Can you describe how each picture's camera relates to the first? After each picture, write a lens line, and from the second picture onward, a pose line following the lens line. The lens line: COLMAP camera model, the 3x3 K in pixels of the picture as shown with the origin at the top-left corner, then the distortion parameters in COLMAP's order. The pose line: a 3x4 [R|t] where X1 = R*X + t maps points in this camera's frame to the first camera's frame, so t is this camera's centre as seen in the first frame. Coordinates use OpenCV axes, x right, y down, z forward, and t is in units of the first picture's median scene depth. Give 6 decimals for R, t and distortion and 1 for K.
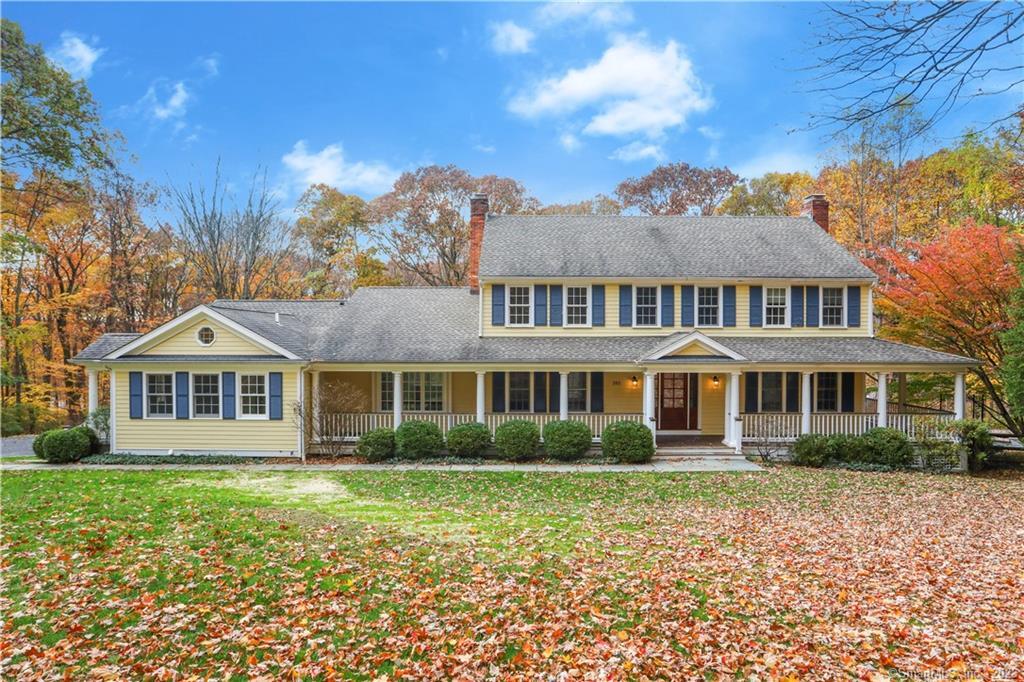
lens RADIAL K [[637.4, 0, 512.0], [0, 637.4, 341.0], [0, 0, 1]] dist [-0.040235, 0.000587]
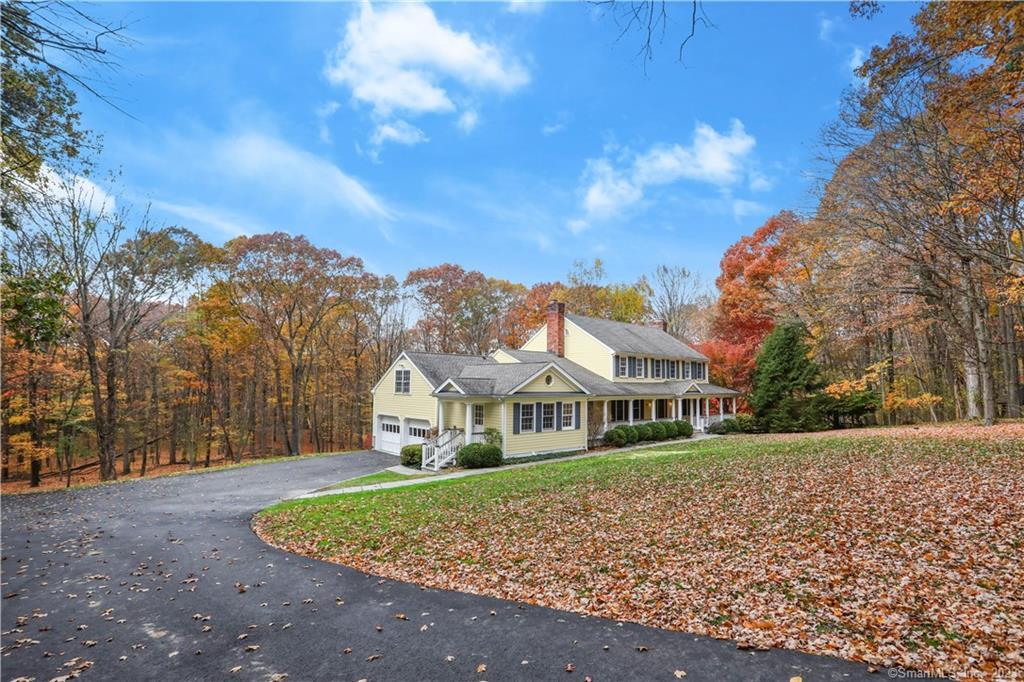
lens RADIAL K [[501.7, 0, 512.0], [0, 501.7, 341.0], [0, 0, 1]] dist [-0.000864, -0.000237]
pose [[0.738054, 0.064948, 0.671609, -1.298977], [-0.012583, 0.996508, -0.082539, -0.001123], [-0.674625, 0.052467, 0.736294, 0.080068]]
